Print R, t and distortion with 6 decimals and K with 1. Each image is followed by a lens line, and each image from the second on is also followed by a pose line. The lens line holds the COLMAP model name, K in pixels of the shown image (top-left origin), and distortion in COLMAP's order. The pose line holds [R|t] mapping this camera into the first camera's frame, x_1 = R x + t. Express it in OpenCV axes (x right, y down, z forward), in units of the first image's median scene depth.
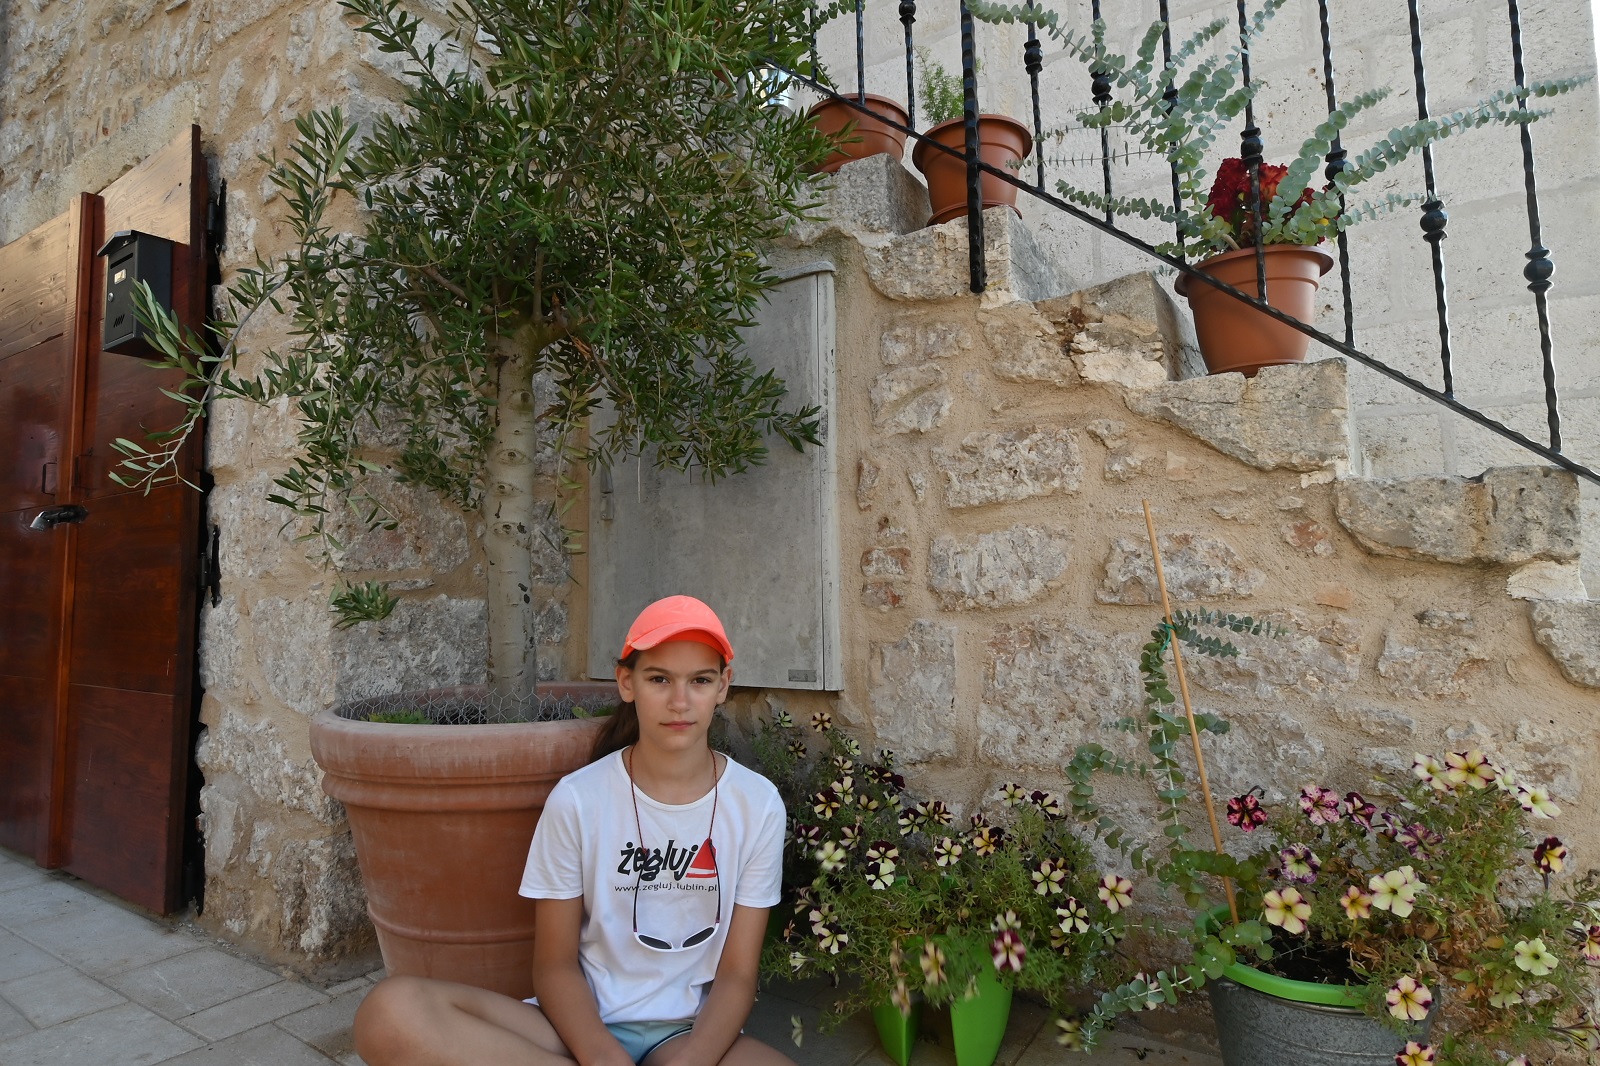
lens RADIAL K [[848.3, 0, 789.2], [0, 848.3, 542.9], [0, 0, 1]] dist [0.002447, -0.023143]
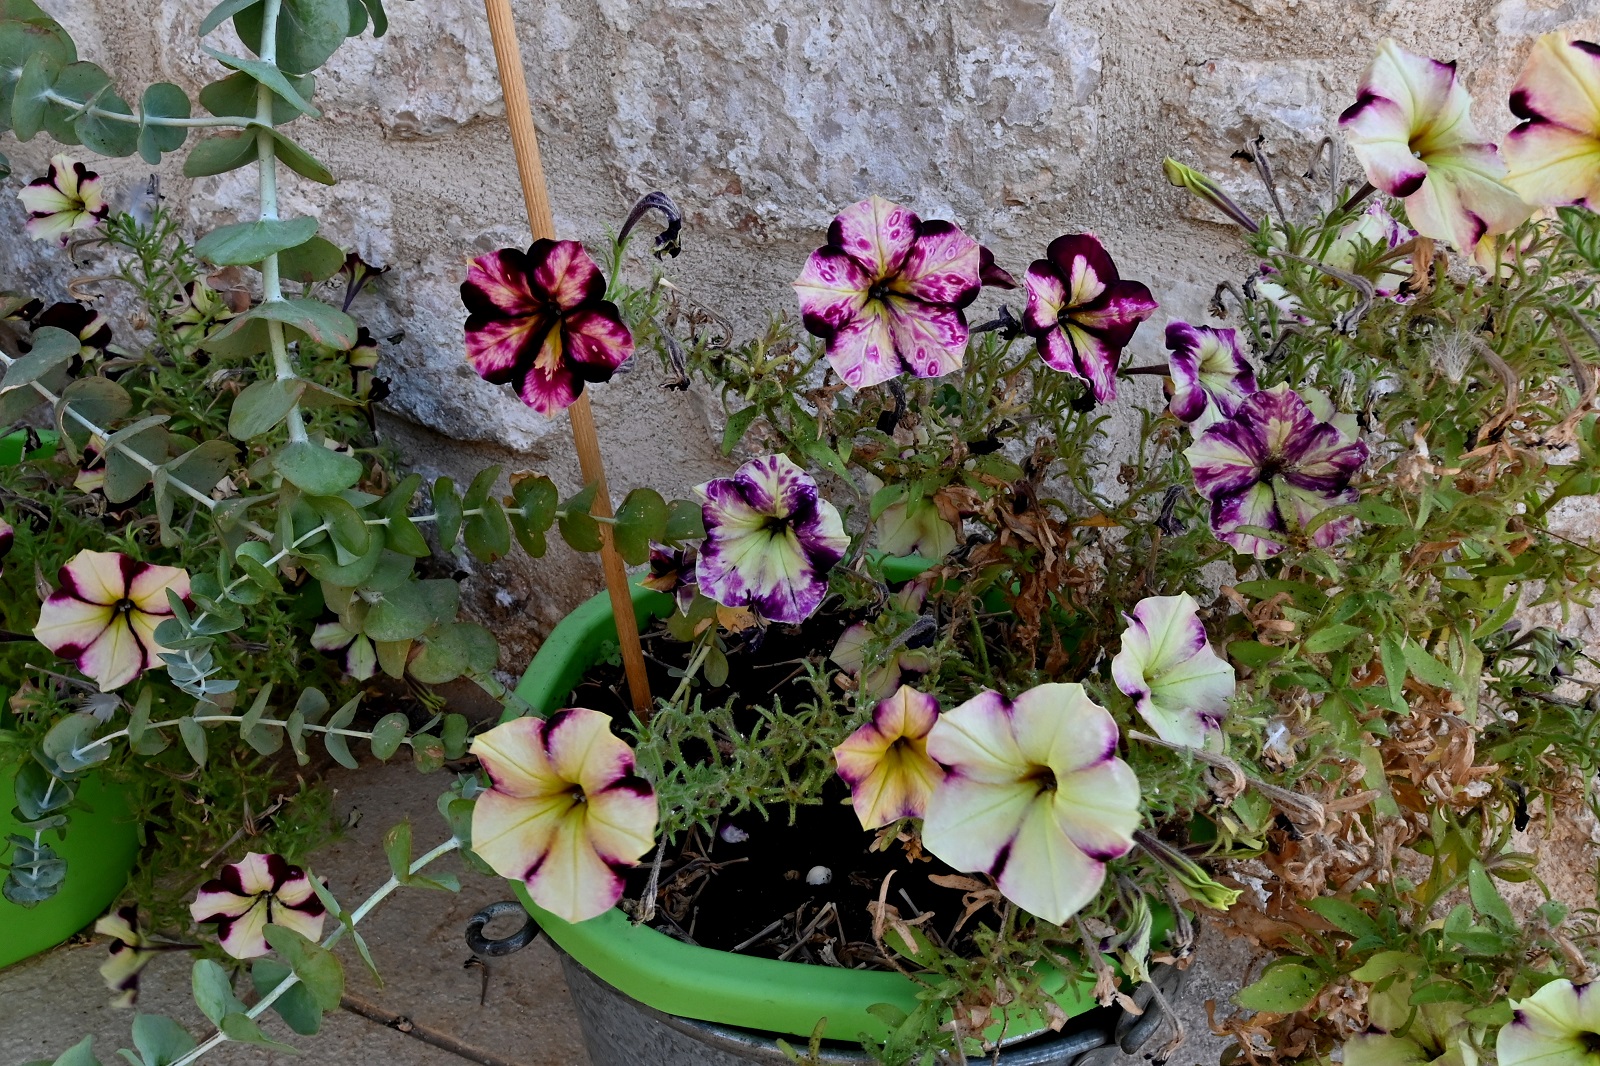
lens RADIAL K [[1242.2, 0, 799.0], [0, 1242.2, 568.7], [0, 0, 1]] dist [-0.028290, -0.000672]
pose [[0.978083, -0.041995, 0.203935, 0.527153], [-0.079949, 0.828619, 0.554074, 0.193653], [-0.192253, -0.558235, 0.807101, 0.700963]]
